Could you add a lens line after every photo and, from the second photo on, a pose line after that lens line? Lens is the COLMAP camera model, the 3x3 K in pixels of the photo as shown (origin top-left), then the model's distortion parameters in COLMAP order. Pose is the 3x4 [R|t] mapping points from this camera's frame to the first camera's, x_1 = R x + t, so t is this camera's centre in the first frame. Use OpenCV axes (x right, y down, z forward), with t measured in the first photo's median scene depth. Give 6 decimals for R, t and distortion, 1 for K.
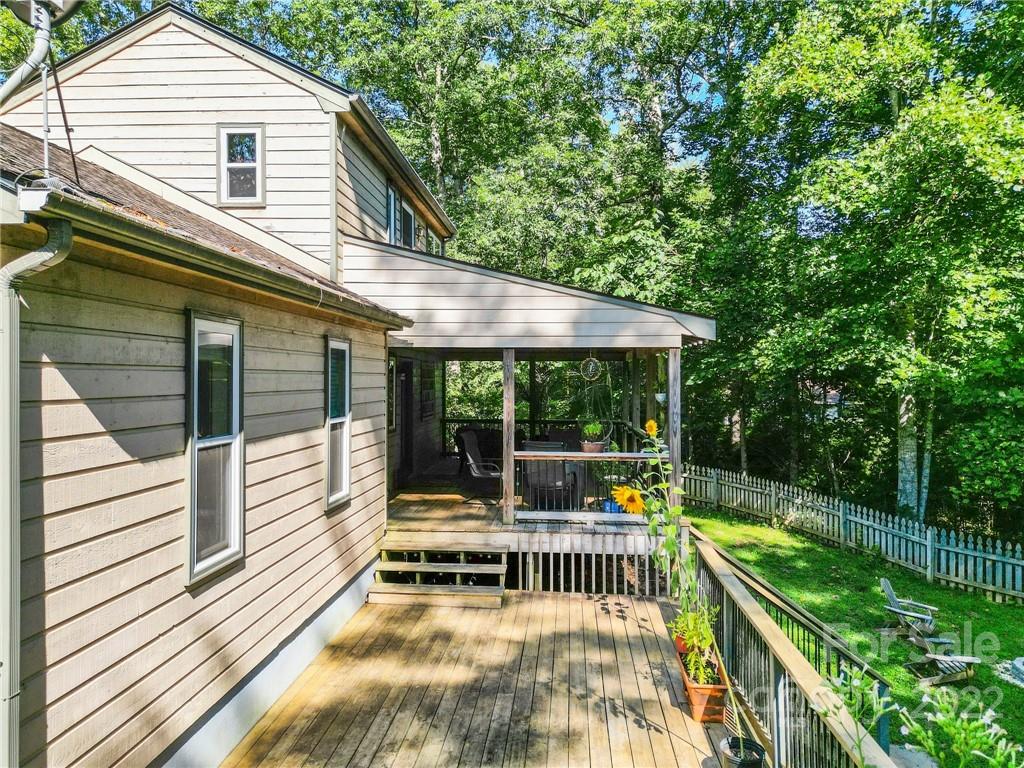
lens RADIAL K [[713.4, 0, 513.5], [0, 713.4, 387.0], [0, 0, 1]] dist [0.065050, -0.065098]
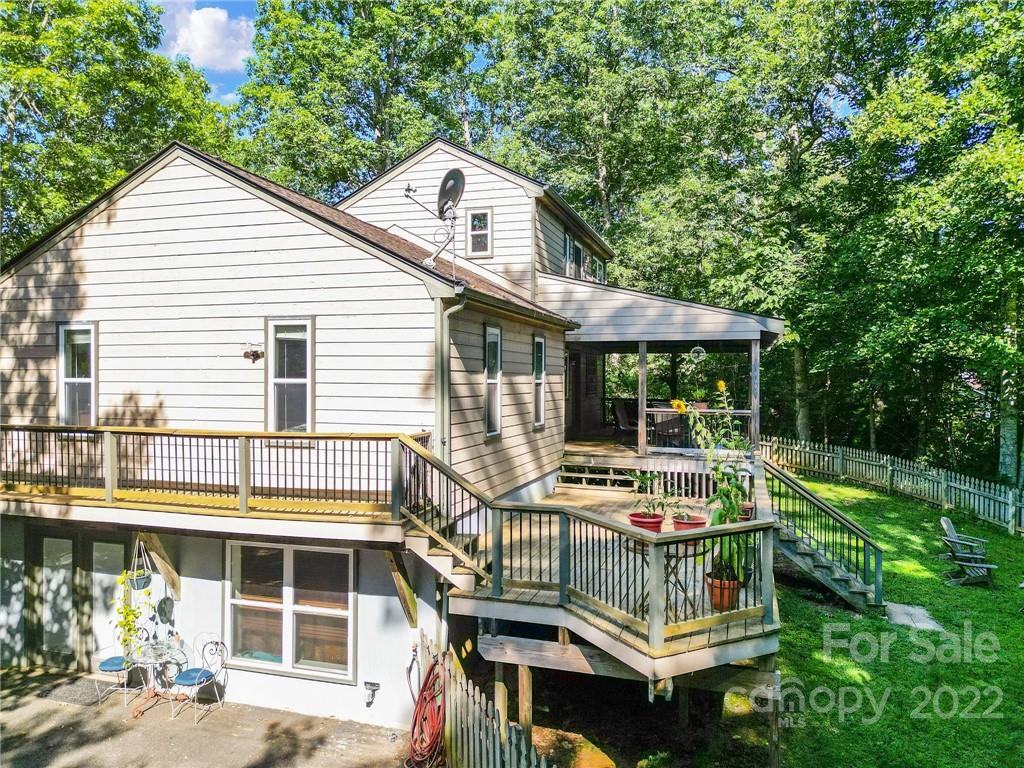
lens RADIAL K [[713.4, 0, 513.5], [0, 713.4, 387.0], [0, 0, 1]] dist [0.065050, -0.065098]
pose [[0.972694, 0.004265, -0.232051, 0.051751], [-0.004485, 0.999990, -0.000421, 0.029900], [0.232046, 0.001451, 0.972704, -0.367331]]
